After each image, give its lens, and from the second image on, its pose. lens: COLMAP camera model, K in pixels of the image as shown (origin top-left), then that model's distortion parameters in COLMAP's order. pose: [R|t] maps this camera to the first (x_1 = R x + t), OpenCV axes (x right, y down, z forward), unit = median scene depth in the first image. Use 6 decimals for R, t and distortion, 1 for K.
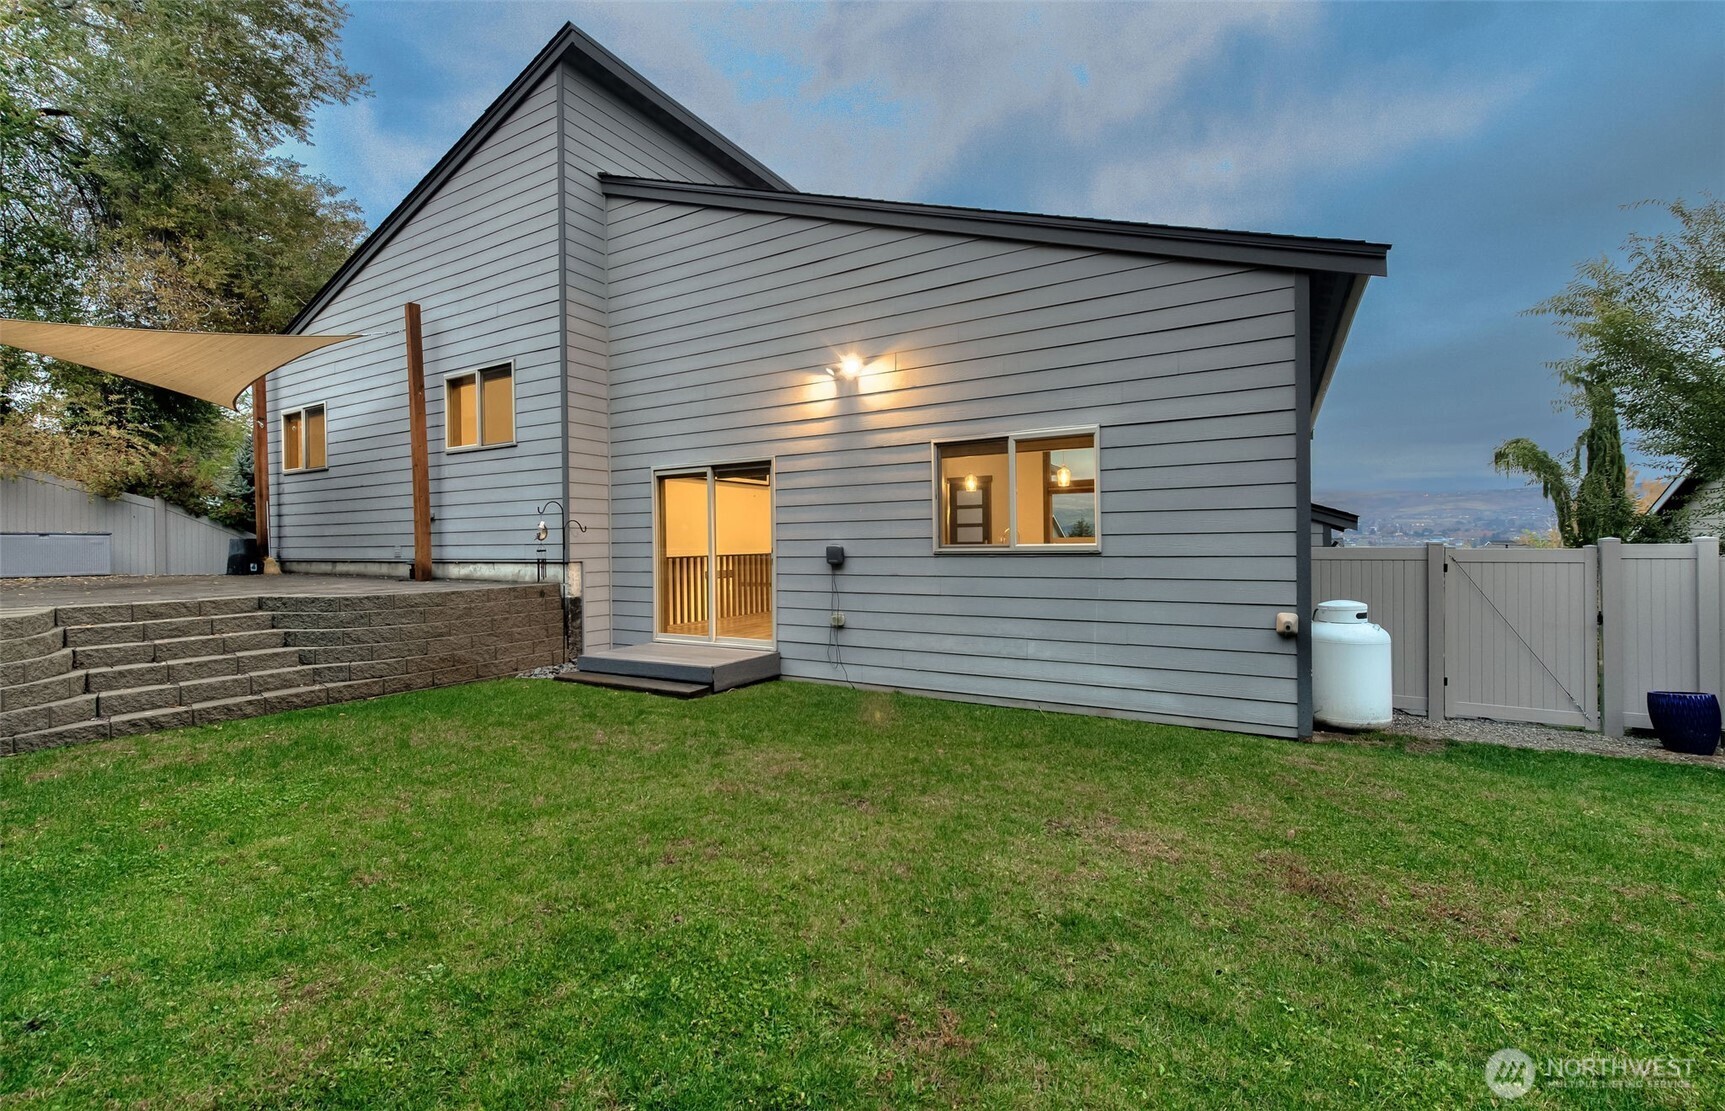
lens RADIAL K [[687.4, 0, 862.5], [0, 687.4, 555.5], [0, 0, 1]] dist [0.008037, -0.000226]
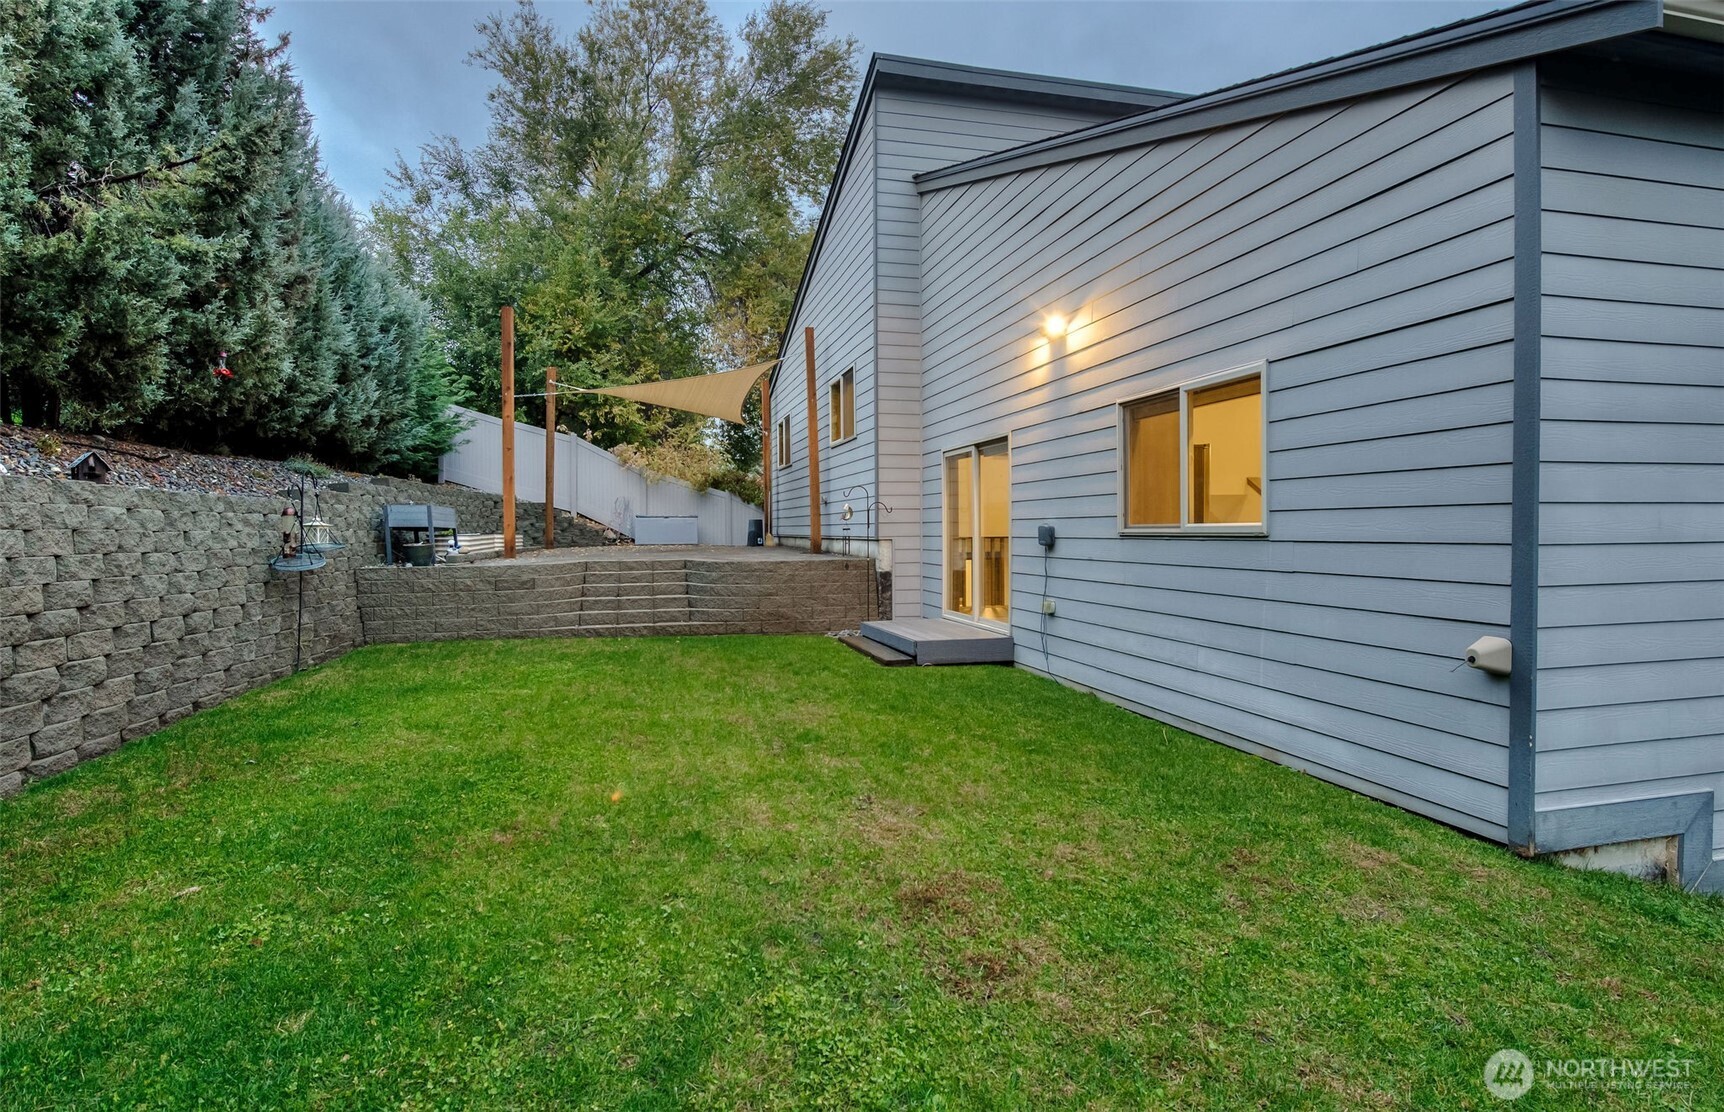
lens RADIAL K [[789.1, 0, 862.0], [0, 789.1, 556.0], [0, 0, 1]] dist [0.001761, -0.000472]
pose [[0.709446, 0.029671, -0.704135, 0.522544], [-0.012808, 0.999491, 0.029213, -0.000891], [0.704644, -0.011706, 0.709465, 0.083646]]
